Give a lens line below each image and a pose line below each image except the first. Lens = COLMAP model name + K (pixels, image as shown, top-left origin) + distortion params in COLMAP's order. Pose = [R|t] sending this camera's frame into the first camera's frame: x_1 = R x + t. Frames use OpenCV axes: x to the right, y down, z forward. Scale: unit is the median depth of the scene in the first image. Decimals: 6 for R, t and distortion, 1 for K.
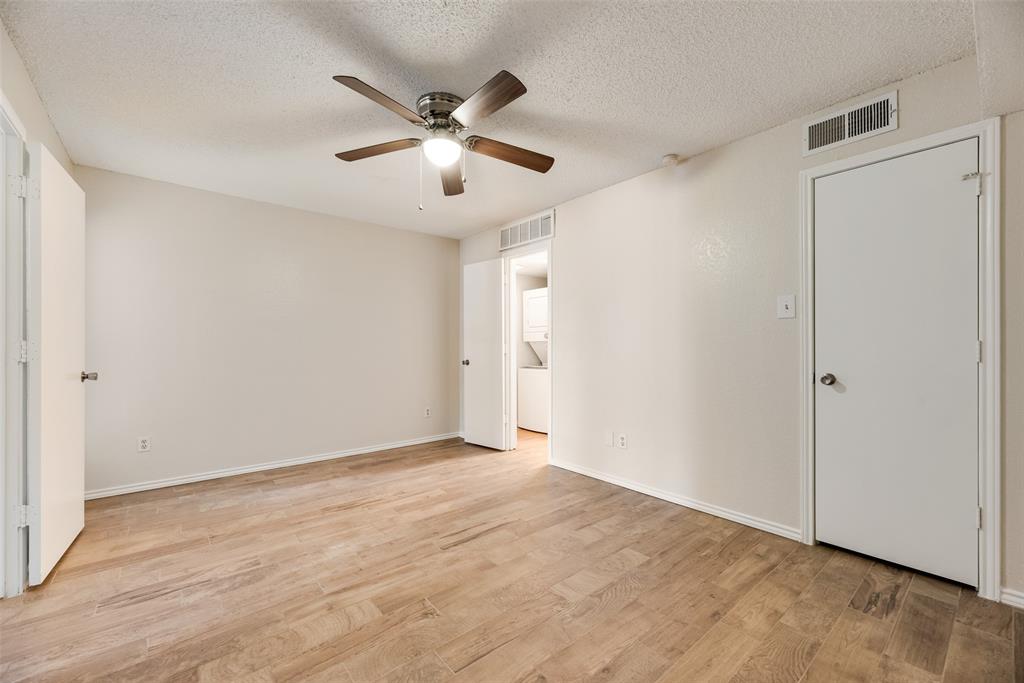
lens RADIAL K [[411.9, 0, 512.0], [0, 411.9, 345.9], [0, 0, 1]] dist [-0.000216, 0.000142]
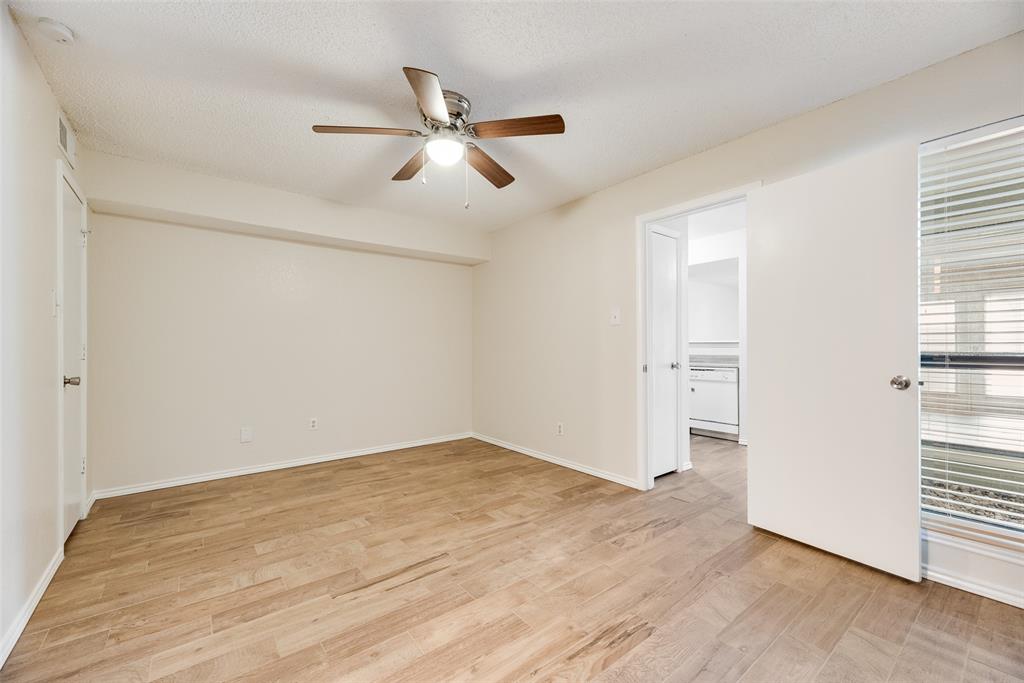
lens RADIAL K [[411.9, 0, 512.0], [0, 411.9, 345.9], [0, 0, 1]] dist [-0.000216, 0.000142]
pose [[-0.999573, 0.004590, 0.028850, -0.376506], [0.004495, 0.999984, -0.003329, 0.003047], [-0.028865, -0.003198, -0.999578, 2.105284]]
